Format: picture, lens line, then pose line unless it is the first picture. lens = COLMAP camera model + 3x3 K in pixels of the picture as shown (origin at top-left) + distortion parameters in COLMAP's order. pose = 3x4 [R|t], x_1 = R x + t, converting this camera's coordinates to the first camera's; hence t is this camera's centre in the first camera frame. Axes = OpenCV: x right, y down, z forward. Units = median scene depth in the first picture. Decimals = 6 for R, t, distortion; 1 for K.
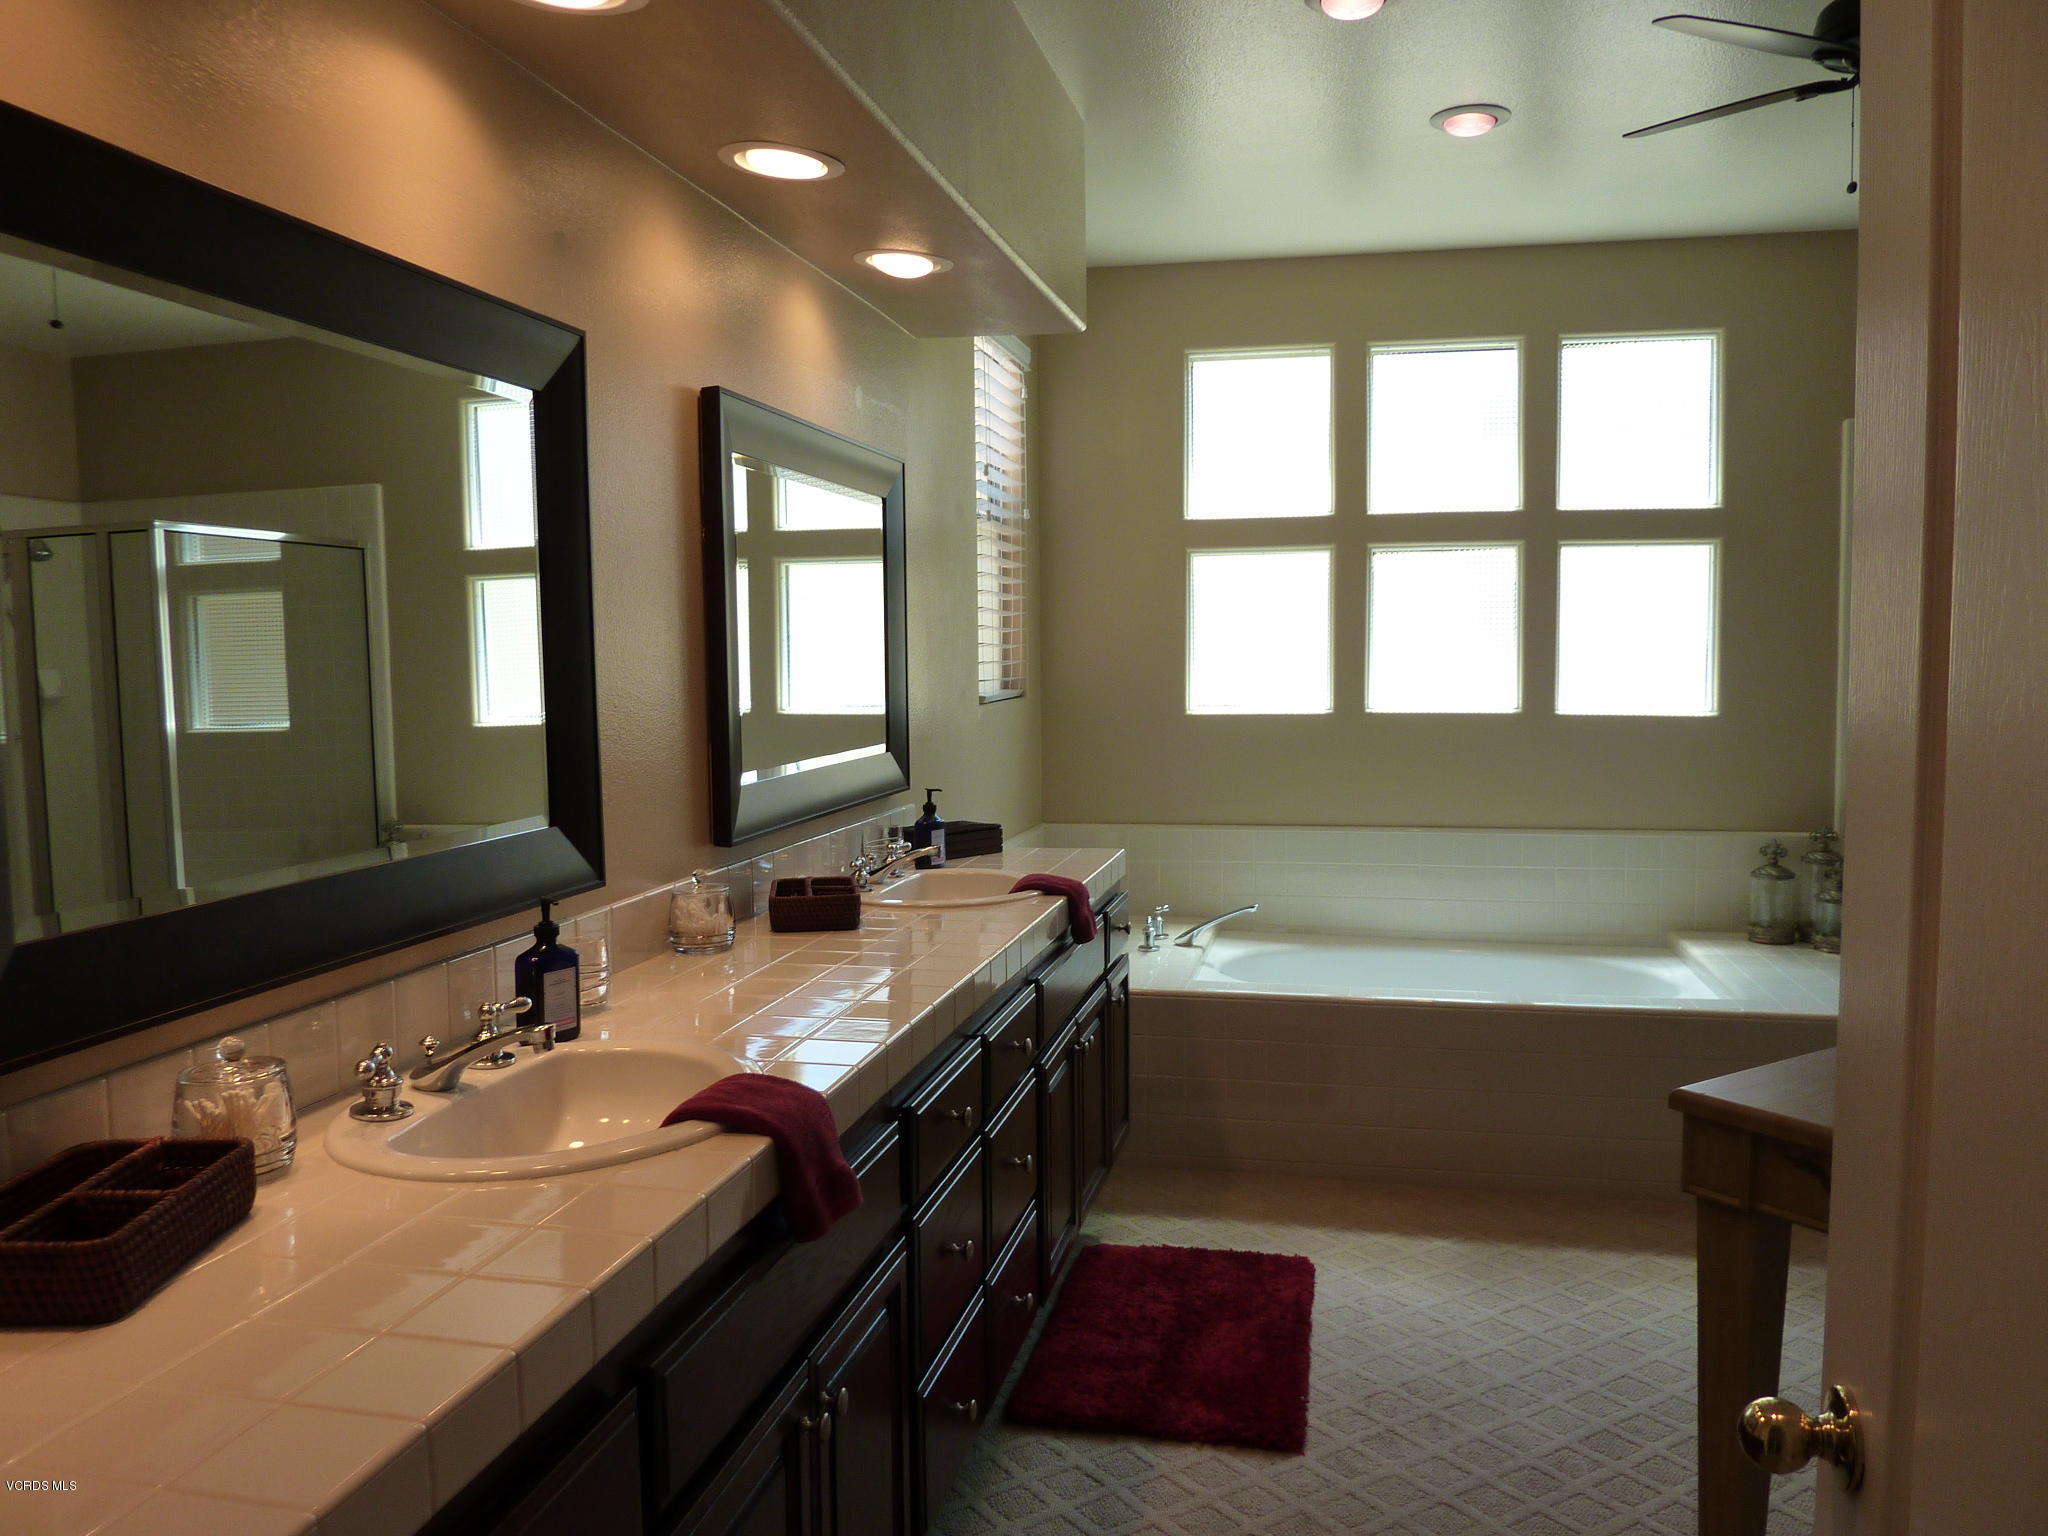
lens RADIAL K [[1560.9, 0, 1024.0], [0, 1560.9, 768.0], [0, 0, 1]] dist [-0.011835, -0.028427]
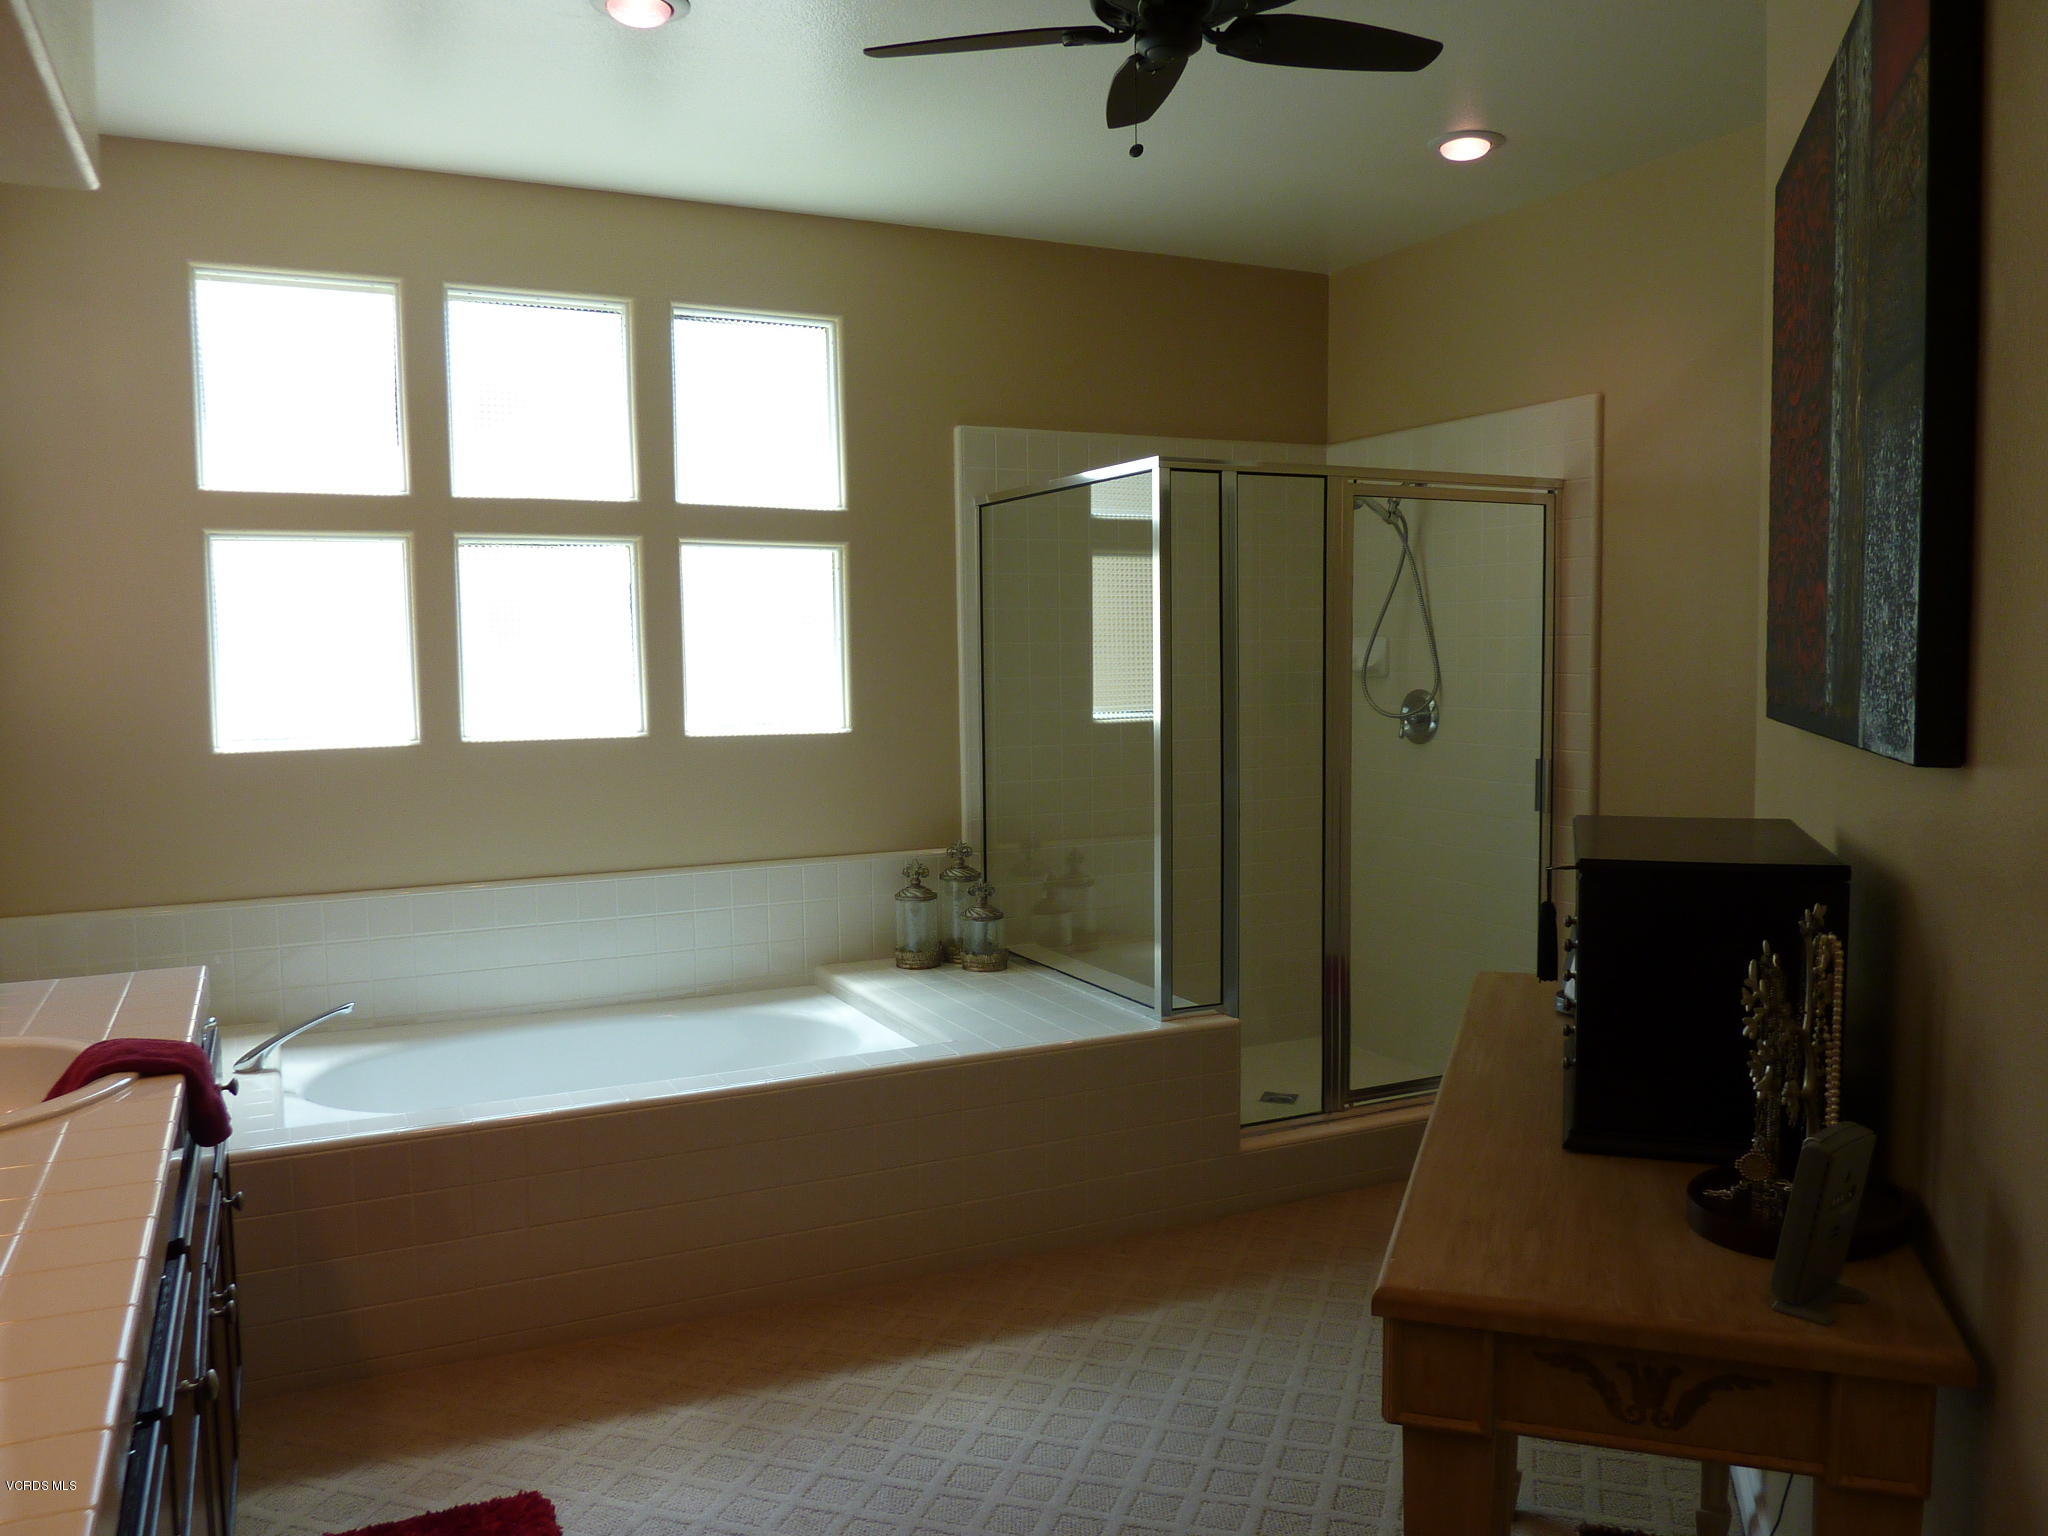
lens RADIAL K [[1560.9, 0, 1024.0], [0, 1560.9, 768.0], [0, 0, 1]] dist [-0.011835, -0.028427]
pose [[0.784433, -0.049230, 0.618256, -0.055329], [0.051272, 0.998580, 0.014462, -0.020280], [-0.618090, 0.020355, 0.785843, 0.200800]]
